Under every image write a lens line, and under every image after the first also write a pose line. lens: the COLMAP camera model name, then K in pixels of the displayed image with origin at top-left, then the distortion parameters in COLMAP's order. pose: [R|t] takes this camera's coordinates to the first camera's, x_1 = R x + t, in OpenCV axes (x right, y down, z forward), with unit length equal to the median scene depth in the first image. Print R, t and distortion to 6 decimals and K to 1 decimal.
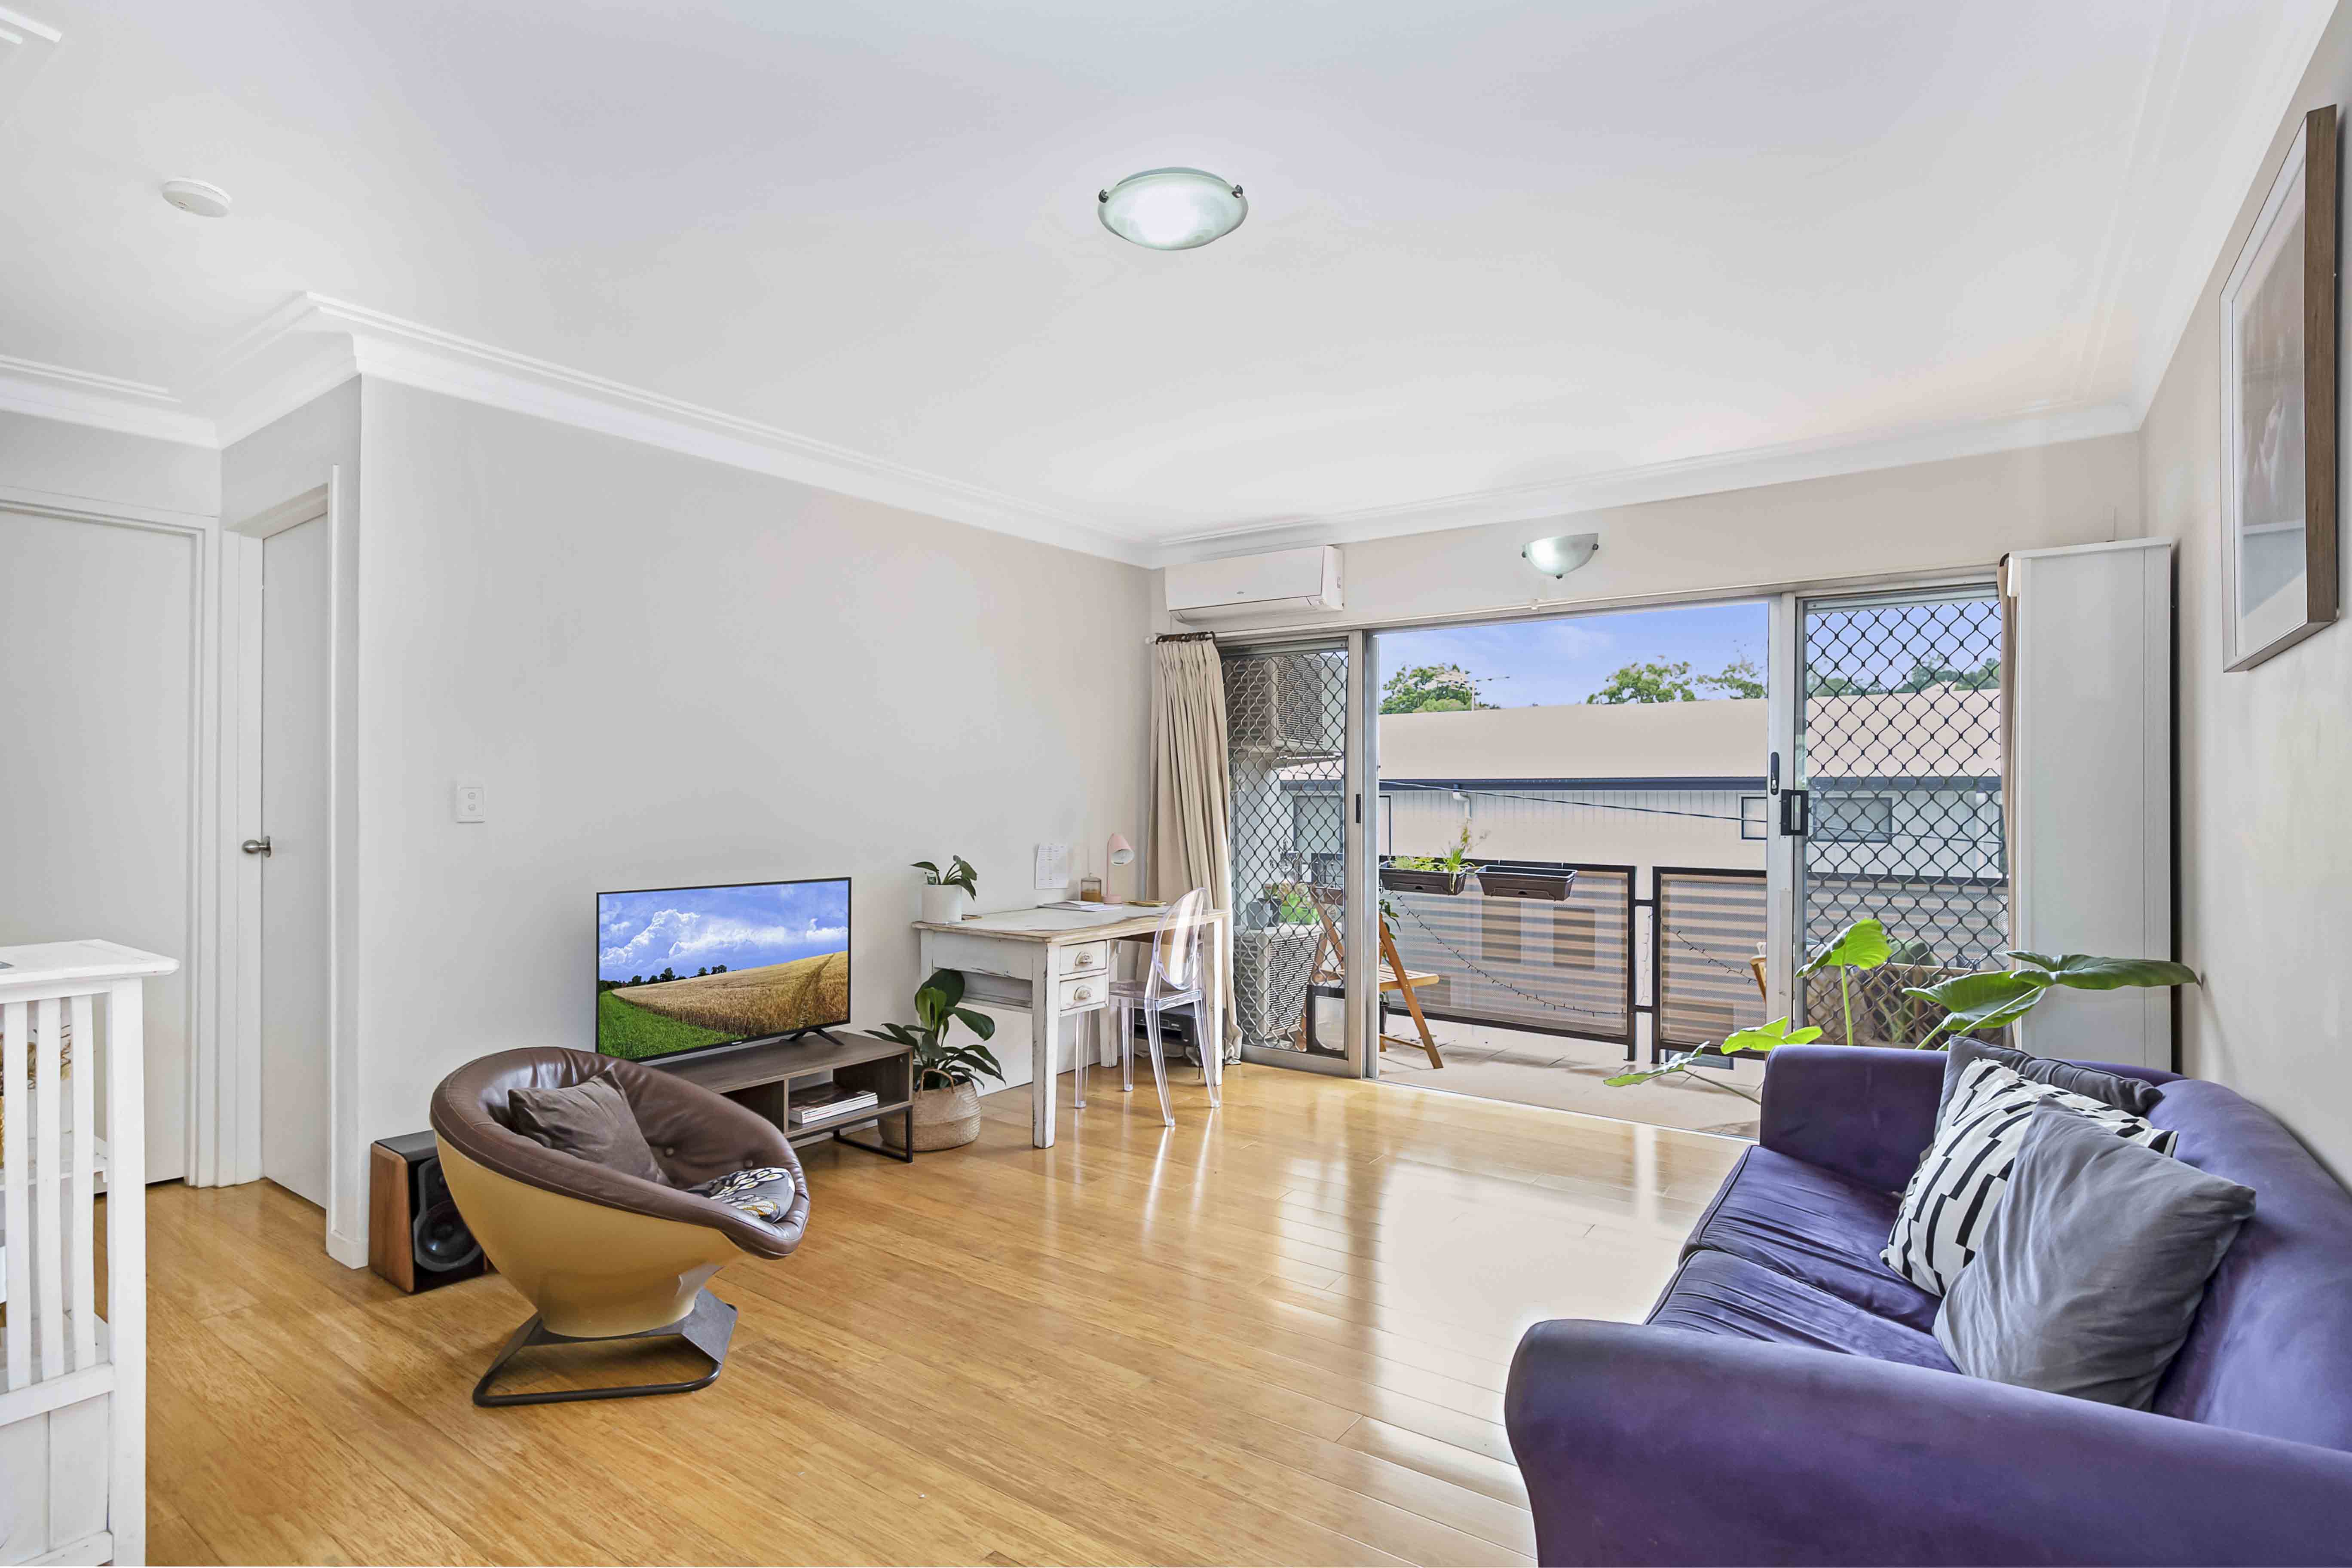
lens RADIAL K [[1144.0, 0, 1176.0], [0, 1144.0, 784.0], [0, 0, 1]] dist [-0.012954, 0.000998]
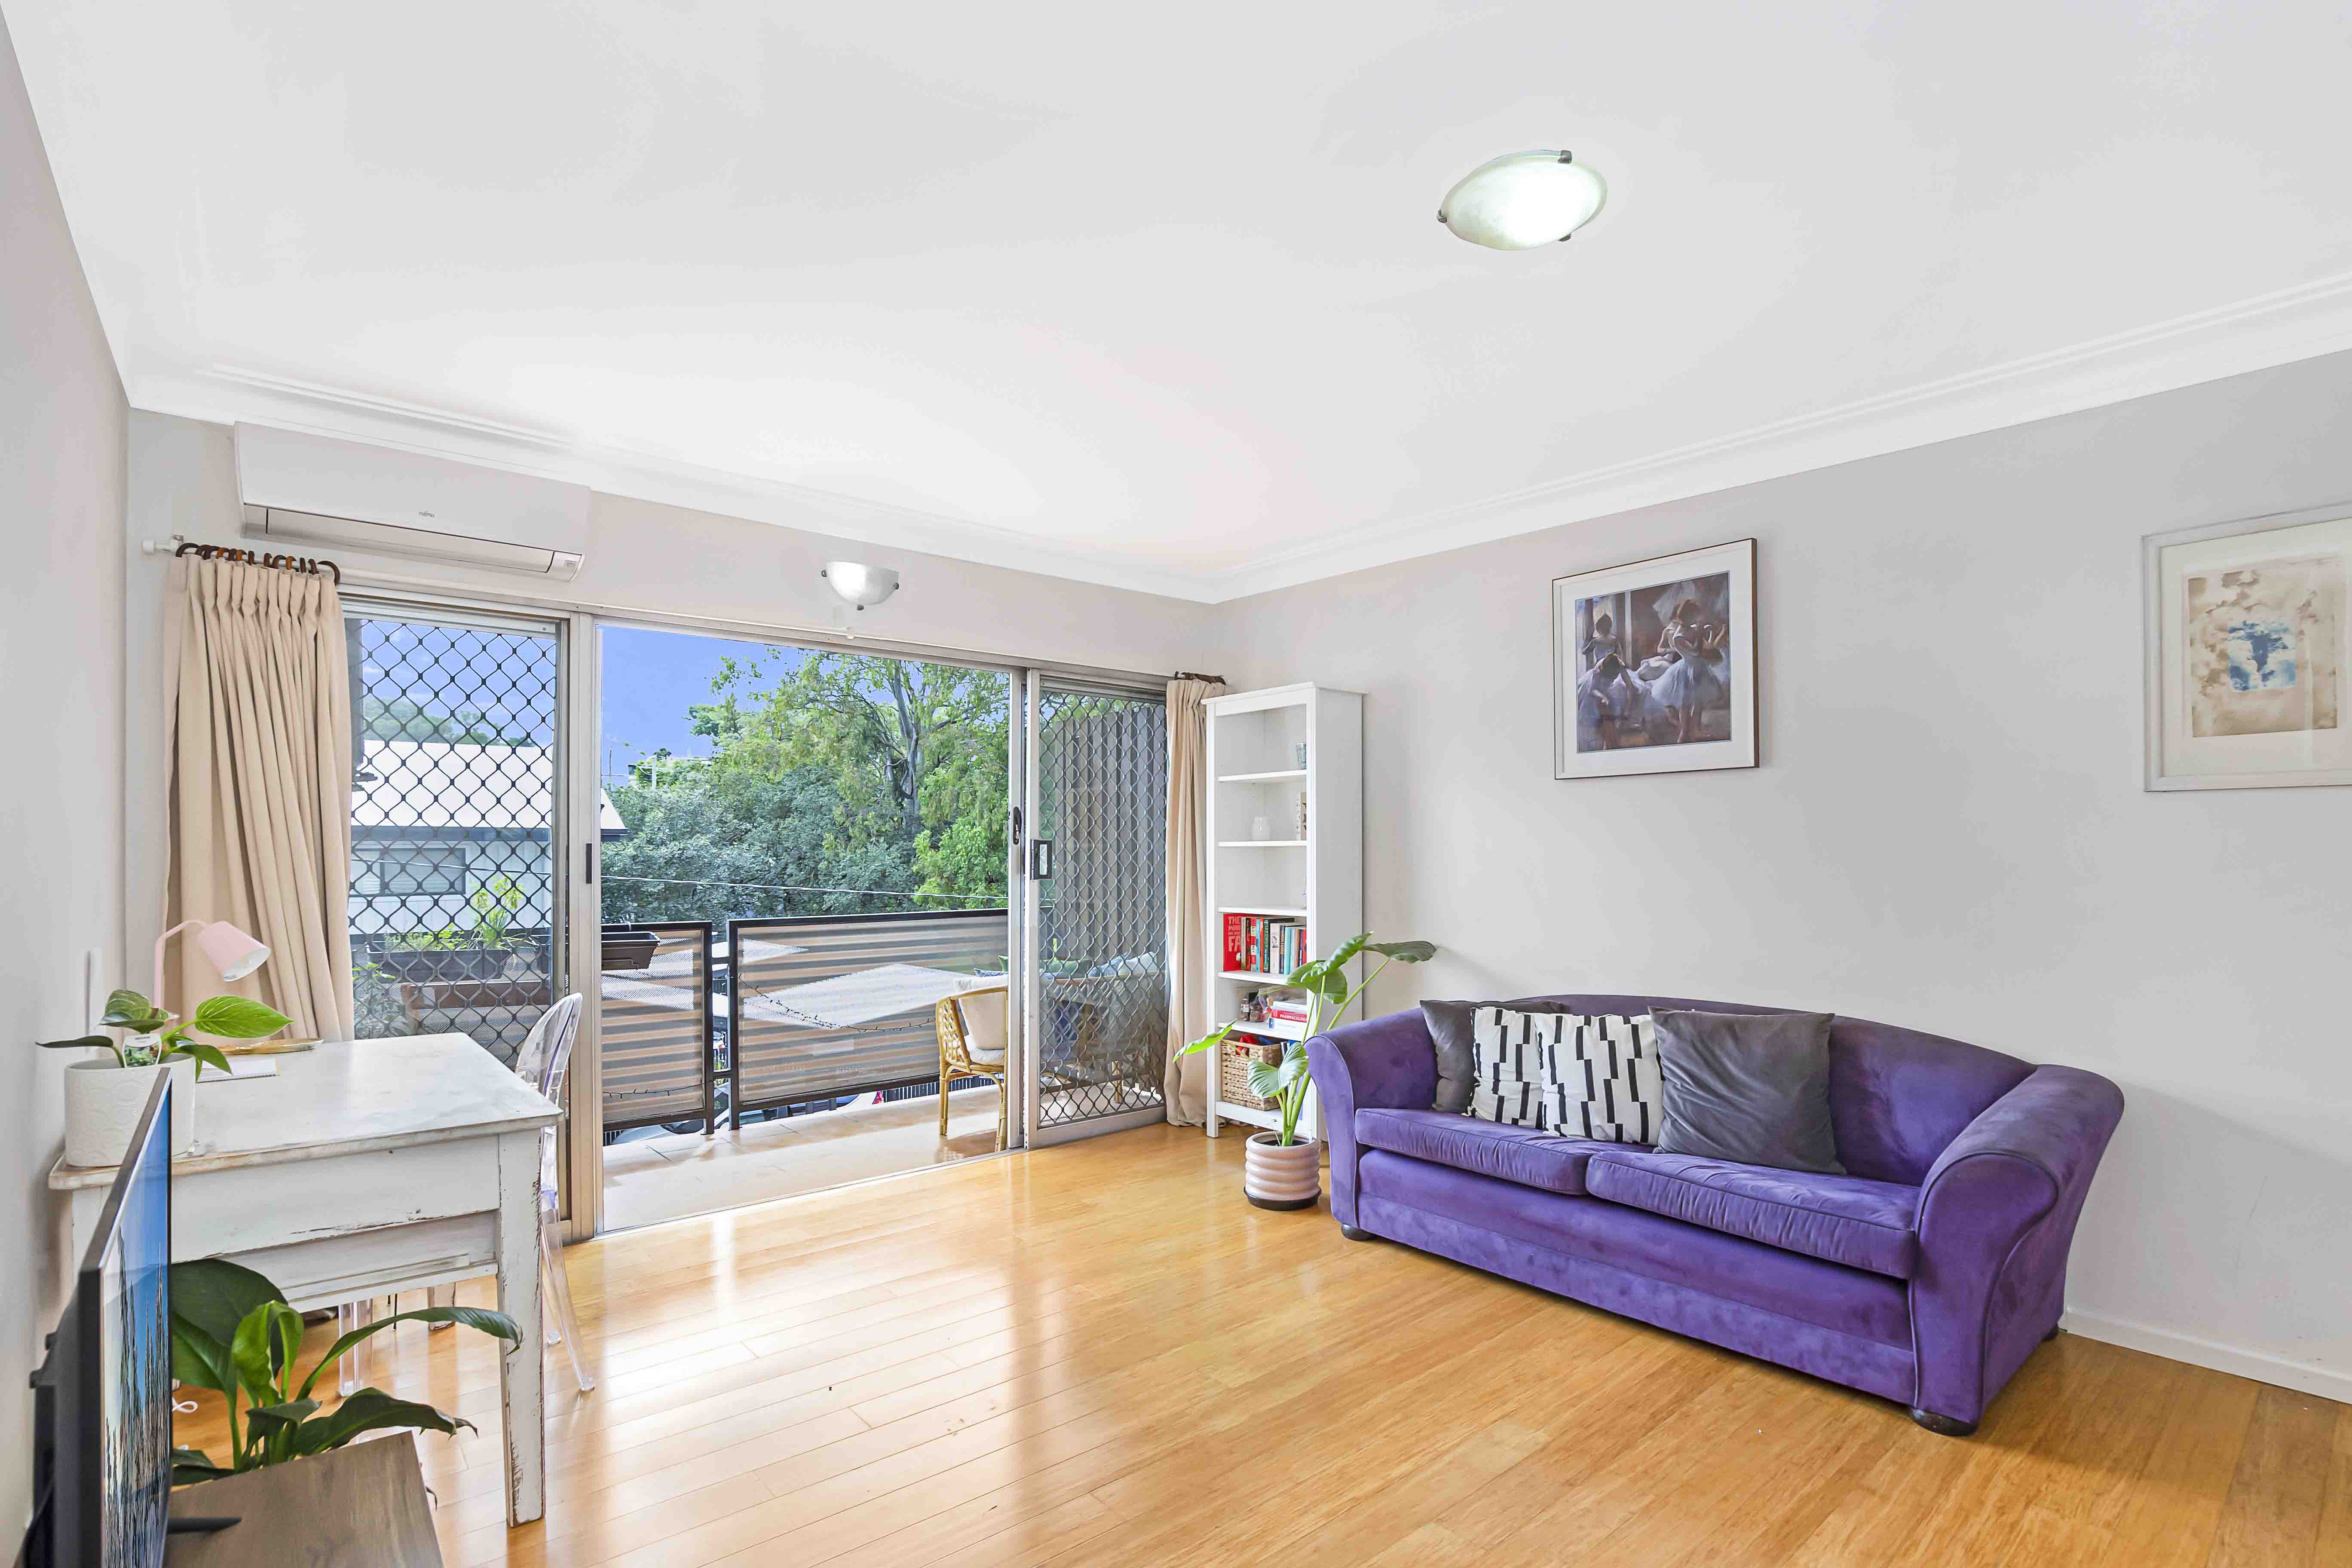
lens RADIAL K [[1137.6, 0, 1178.7], [0, 1137.6, 873.2], [0, 0, 1]] dist [0.000090, 0.000199]
pose [[0.236304, -0.028455, 0.971263, -0.404081], [-0.003949, 0.999535, 0.030244, 0.003203], [-0.971671, -0.010982, 0.236081, 0.425522]]
